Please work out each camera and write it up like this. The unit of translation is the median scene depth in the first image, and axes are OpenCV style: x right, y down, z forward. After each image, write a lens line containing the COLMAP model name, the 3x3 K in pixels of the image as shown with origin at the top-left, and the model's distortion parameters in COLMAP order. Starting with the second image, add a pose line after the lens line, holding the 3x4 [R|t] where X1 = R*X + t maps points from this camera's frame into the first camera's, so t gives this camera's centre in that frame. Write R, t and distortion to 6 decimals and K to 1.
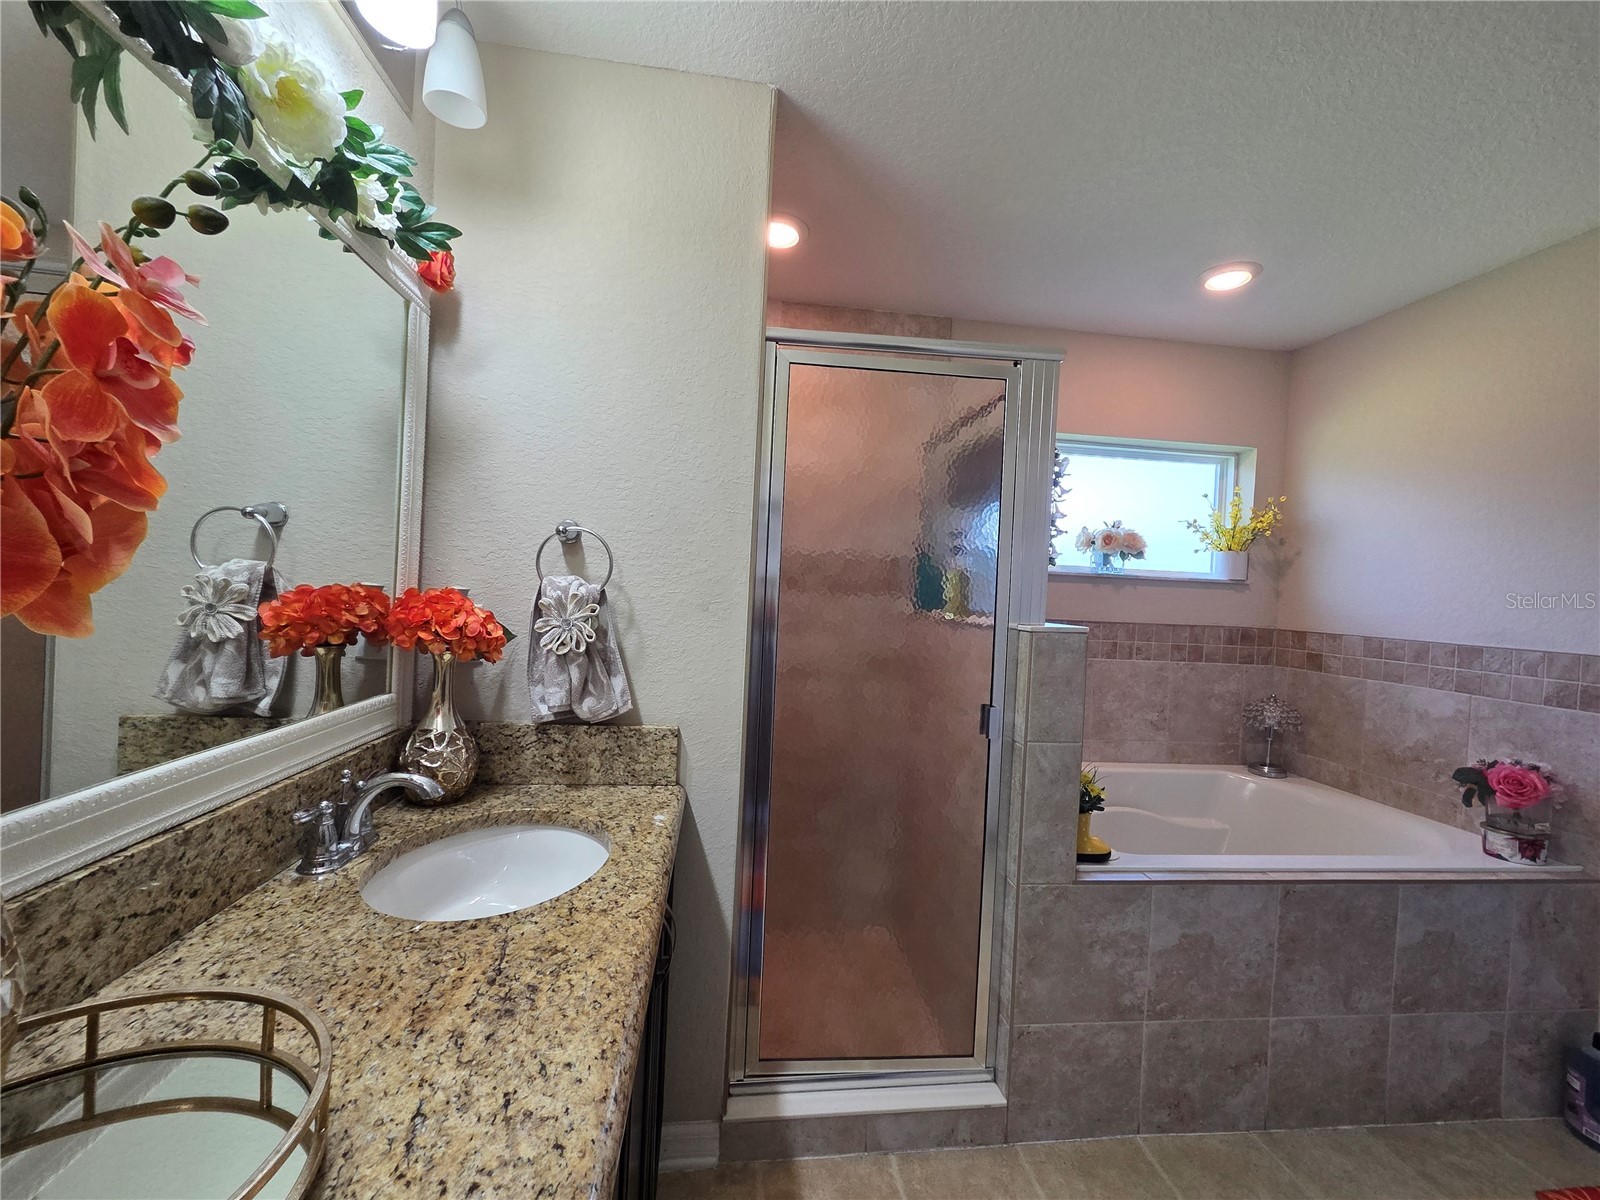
lens RADIAL K [[654.1, 0, 800.0], [0, 654.1, 600.0], [0, 0, 1]] dist [-0.000249, 0.000088]
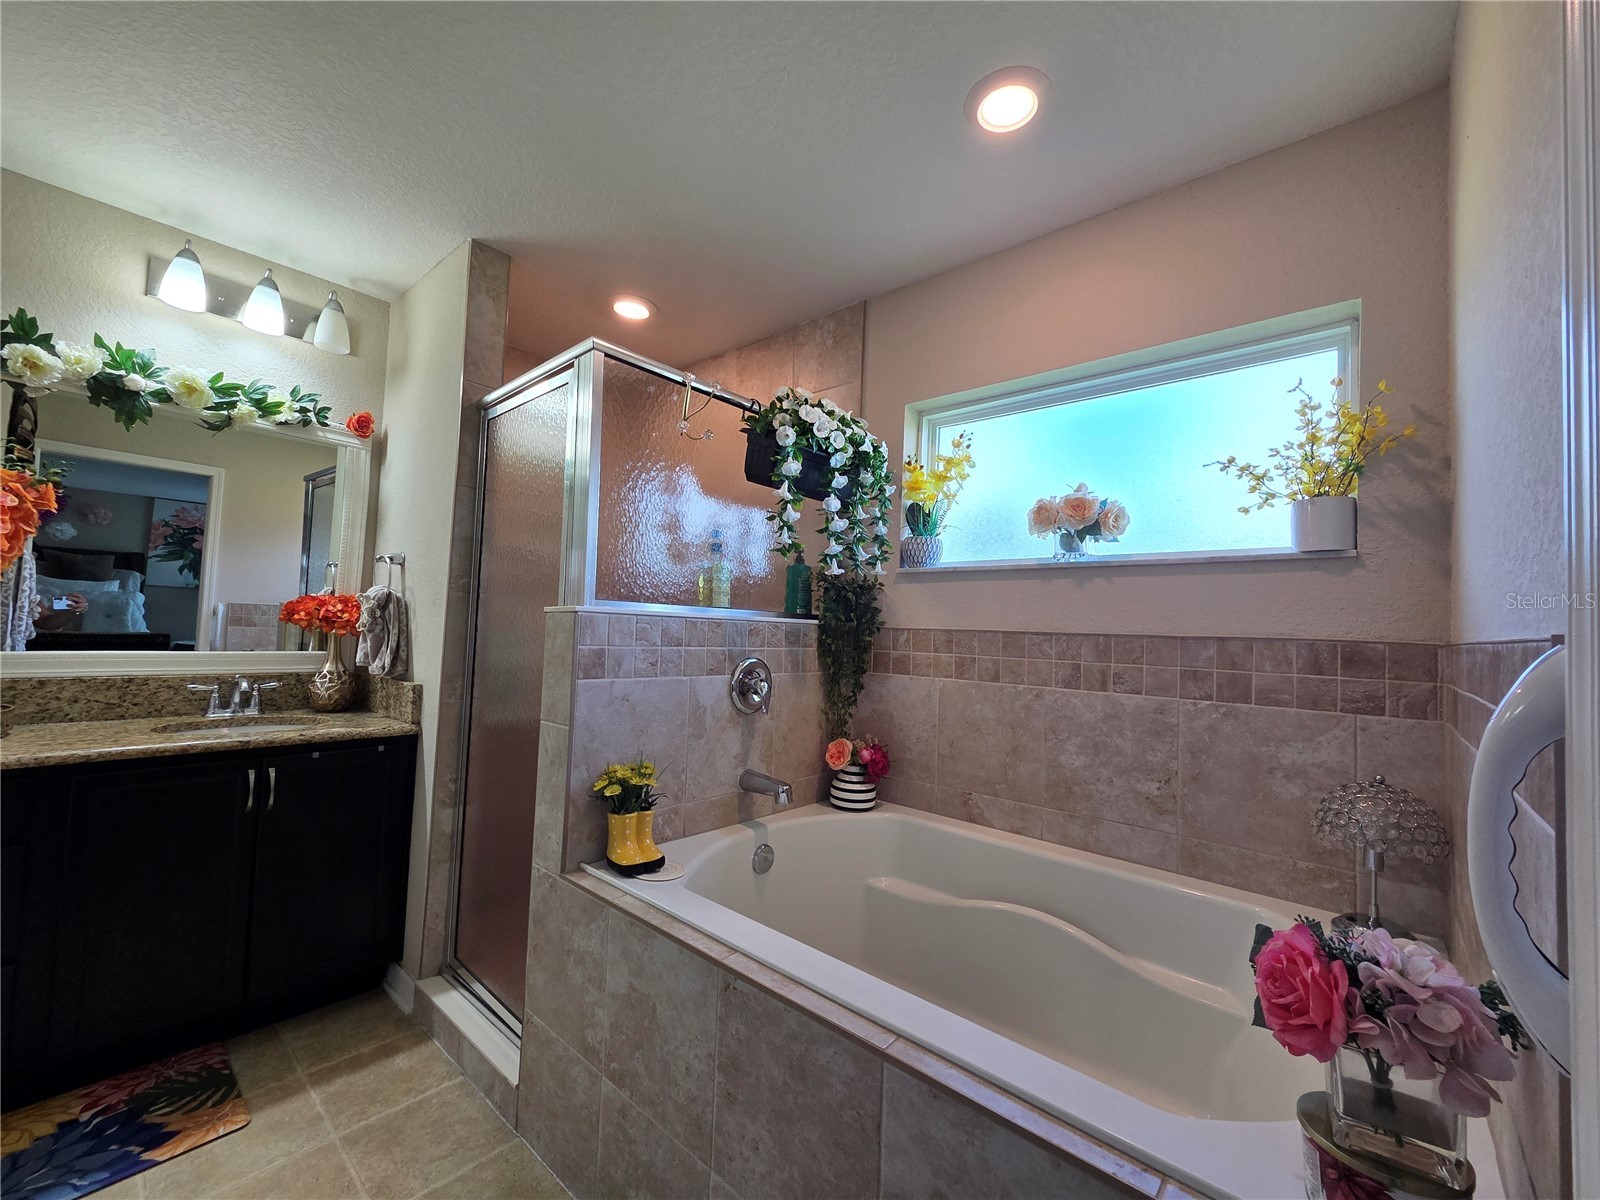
lens RADIAL K [[651.9, 0, 800.0], [0, 651.9, 600.0], [0, 0, 1]] dist [0.000433, -0.000018]
pose [[0.673568, -0.054736, -0.737095, 0.778335], [-0.018997, 0.995643, -0.091294, 0.065395], [0.738881, 0.075495, 0.669594, 0.339533]]
